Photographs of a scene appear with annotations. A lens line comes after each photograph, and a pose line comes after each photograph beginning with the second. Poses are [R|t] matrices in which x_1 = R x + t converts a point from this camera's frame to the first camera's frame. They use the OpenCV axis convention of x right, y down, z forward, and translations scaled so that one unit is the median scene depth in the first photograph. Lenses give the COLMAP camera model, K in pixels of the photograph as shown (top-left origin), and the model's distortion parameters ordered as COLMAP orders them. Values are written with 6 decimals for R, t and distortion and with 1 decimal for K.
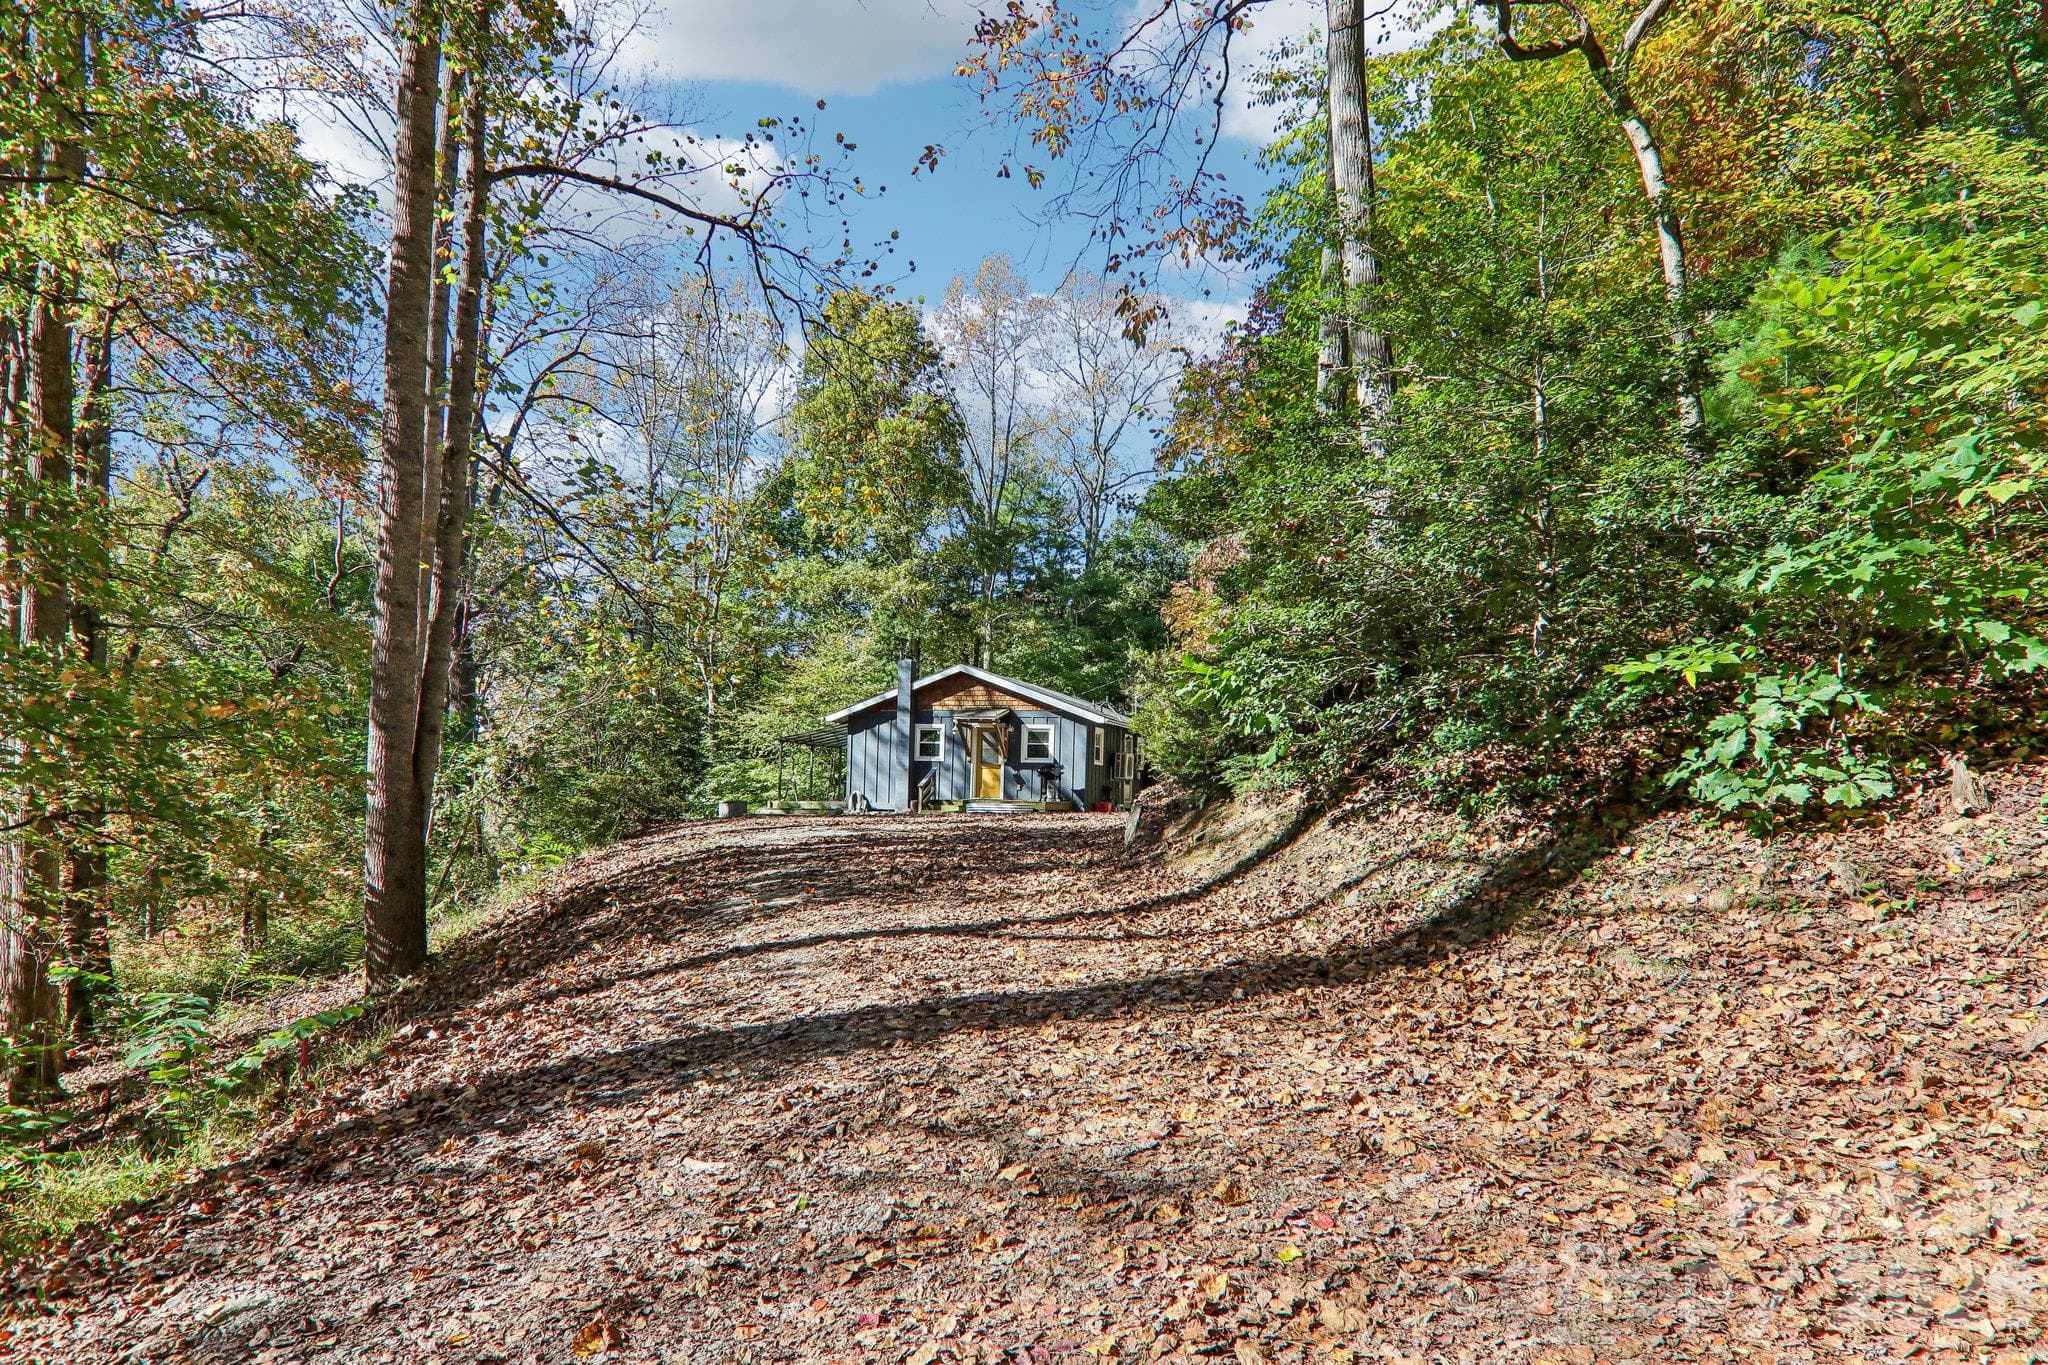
lens RADIAL K [[1171.8, 0, 1053.5], [0, 1171.8, 812.2], [0, 0, 1]] dist [-0.001842, -0.001811]
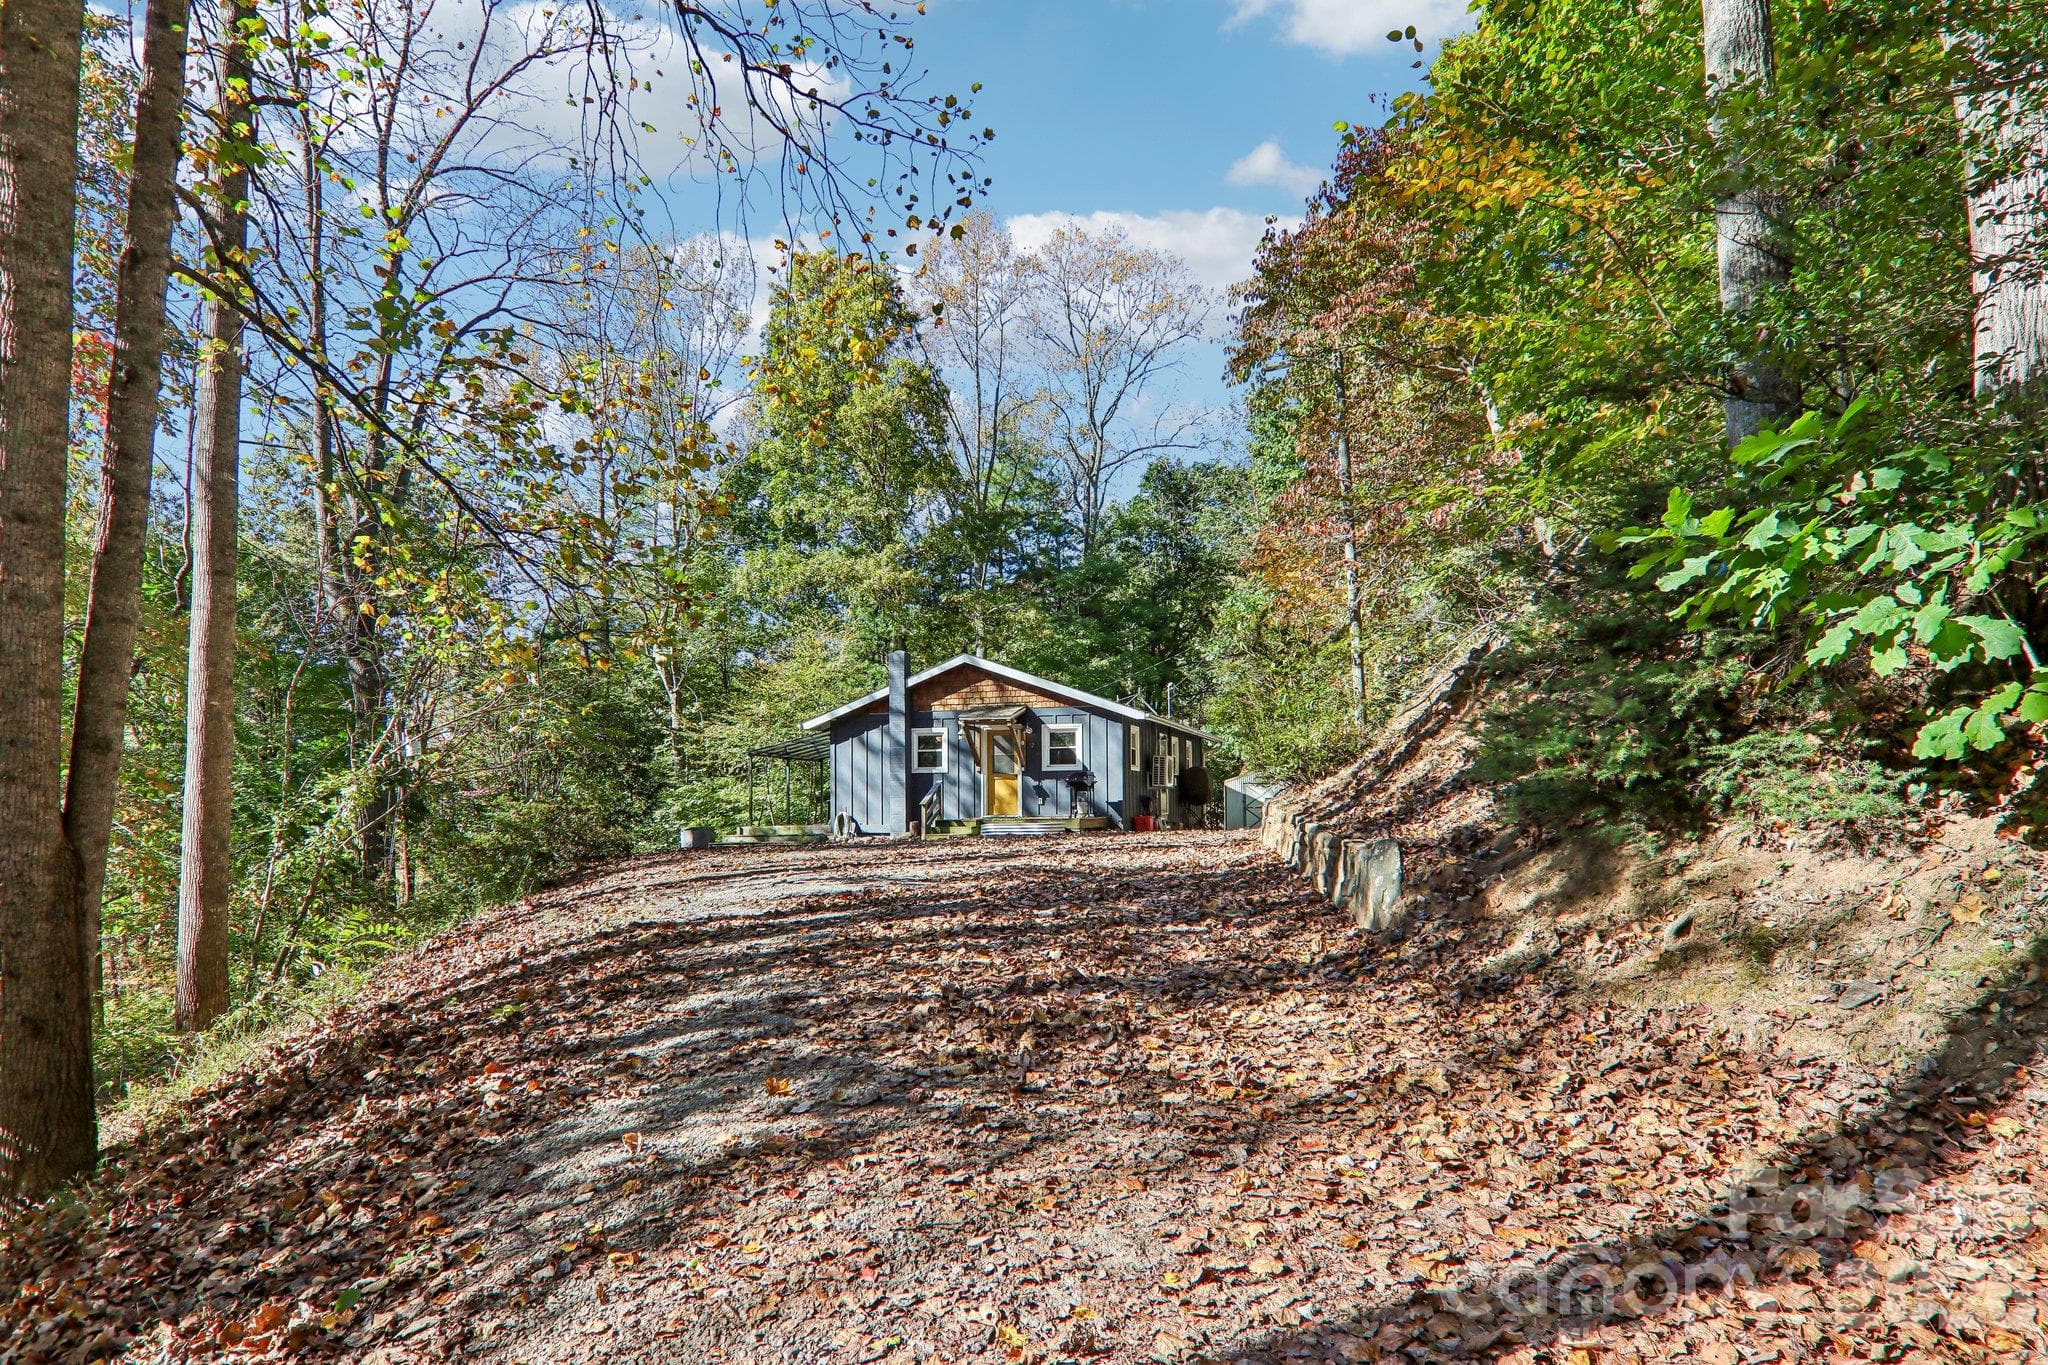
lens RADIAL K [[1166.5, 0, 1022.8], [0, 1166.5, 795.3], [0, 0, 1]] dist [0.000705, -0.000655]
pose [[0.999422, -0.033138, -0.007534, -0.034898], [0.032972, 0.999231, -0.021214, -0.008418], [0.008231, 0.020954, 0.999747, 0.179212]]
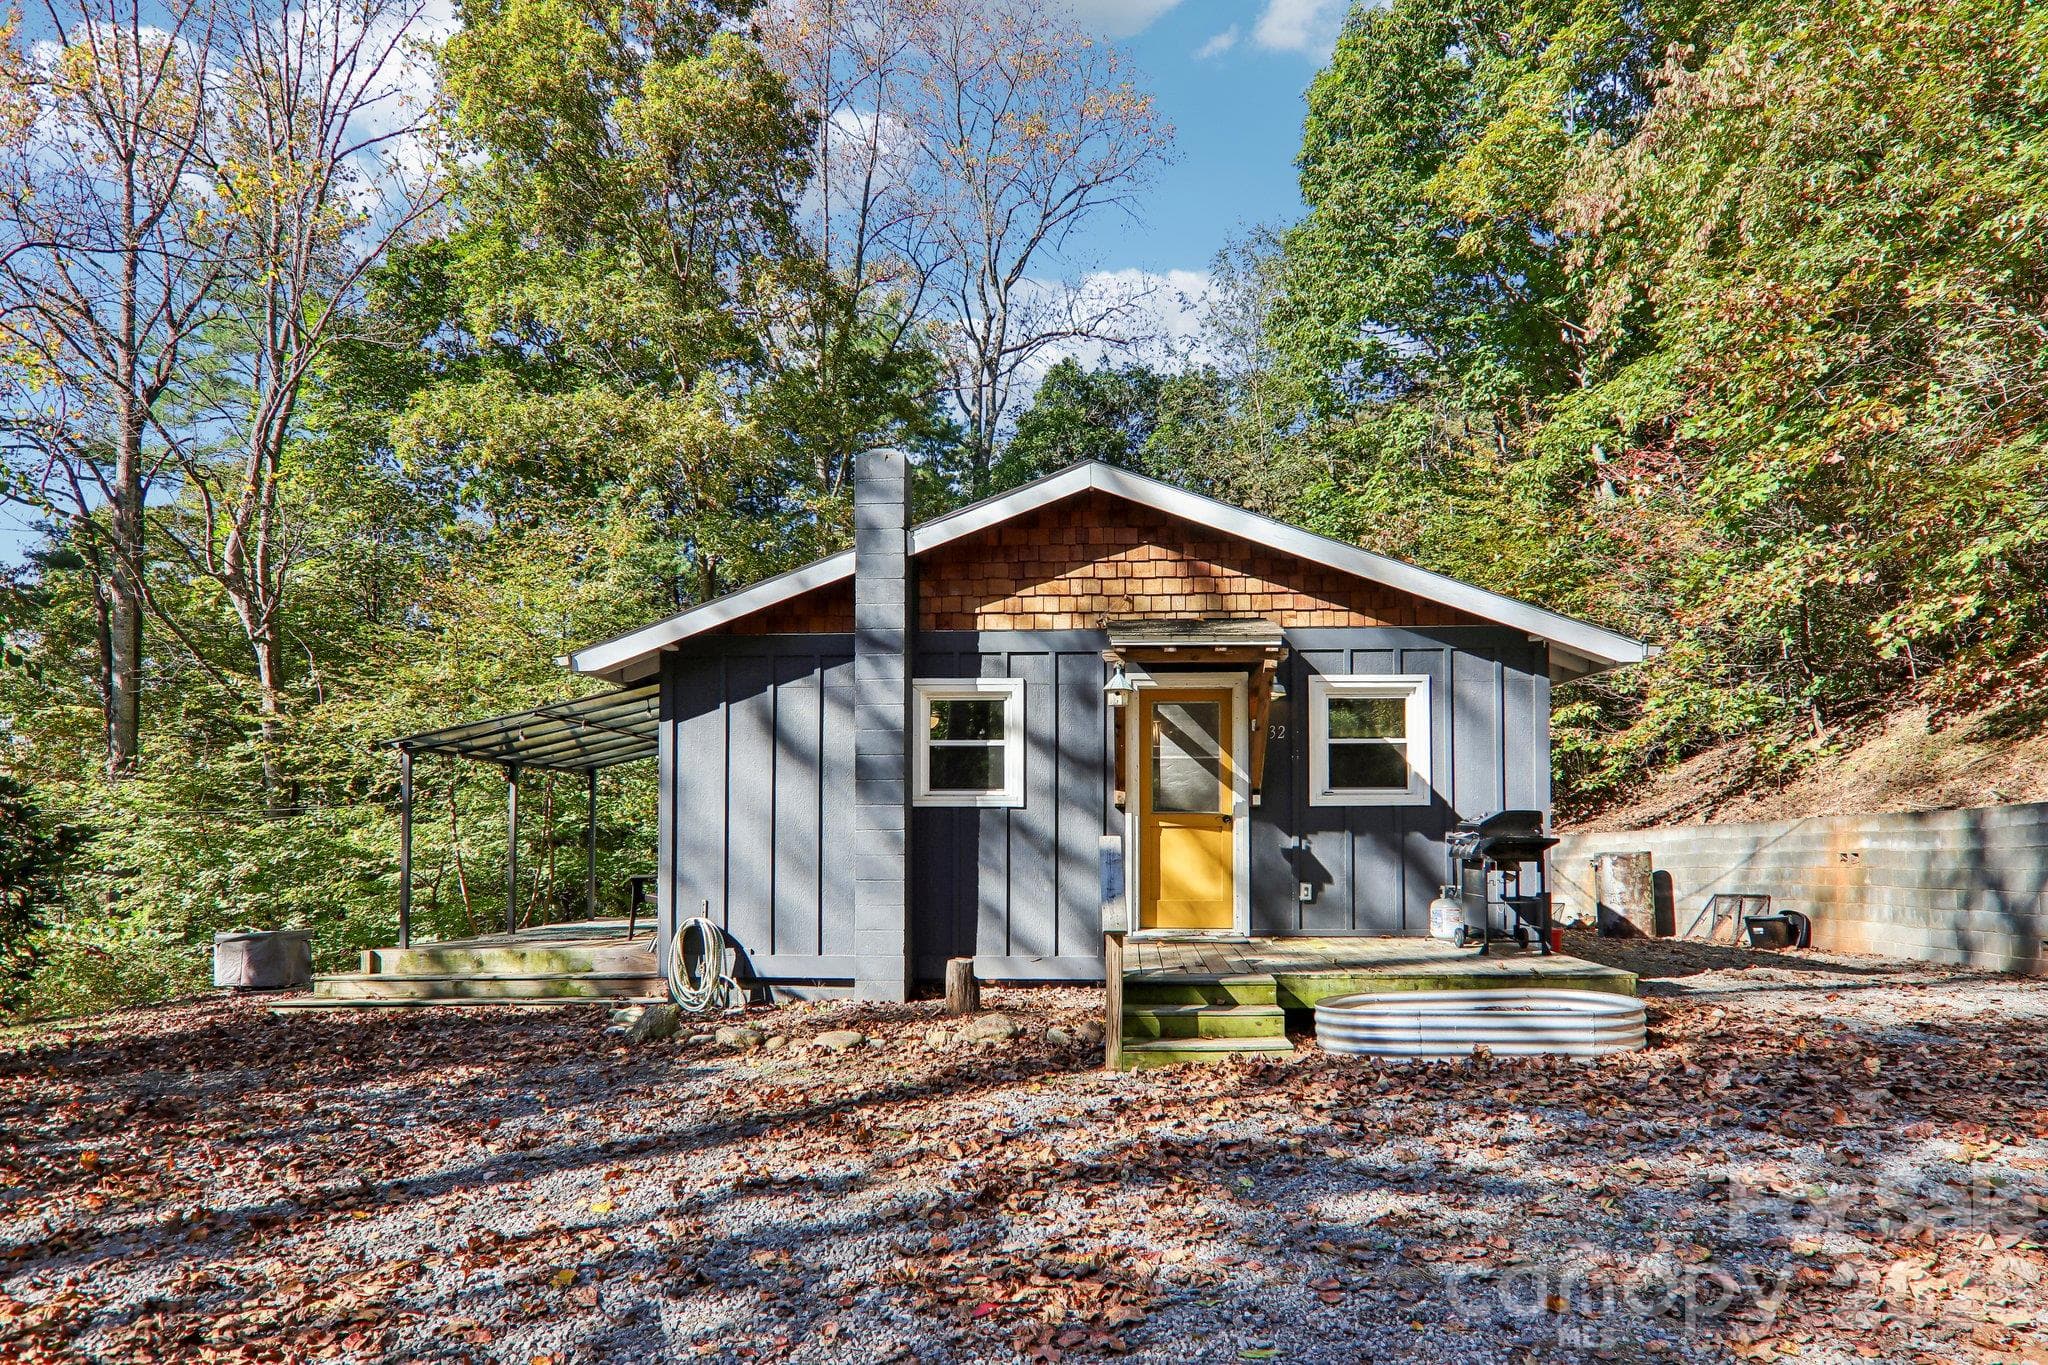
lens RADIAL K [[1171.8, 0, 1053.5], [0, 1171.8, 812.2], [0, 0, 1]] dist [-0.001842, -0.001811]
pose [[0.968355, -0.023961, 0.248424, -0.157074], [0.030043, 0.999334, -0.020719, -0.035939], [-0.247762, 0.027527, 0.968430, 0.715288]]
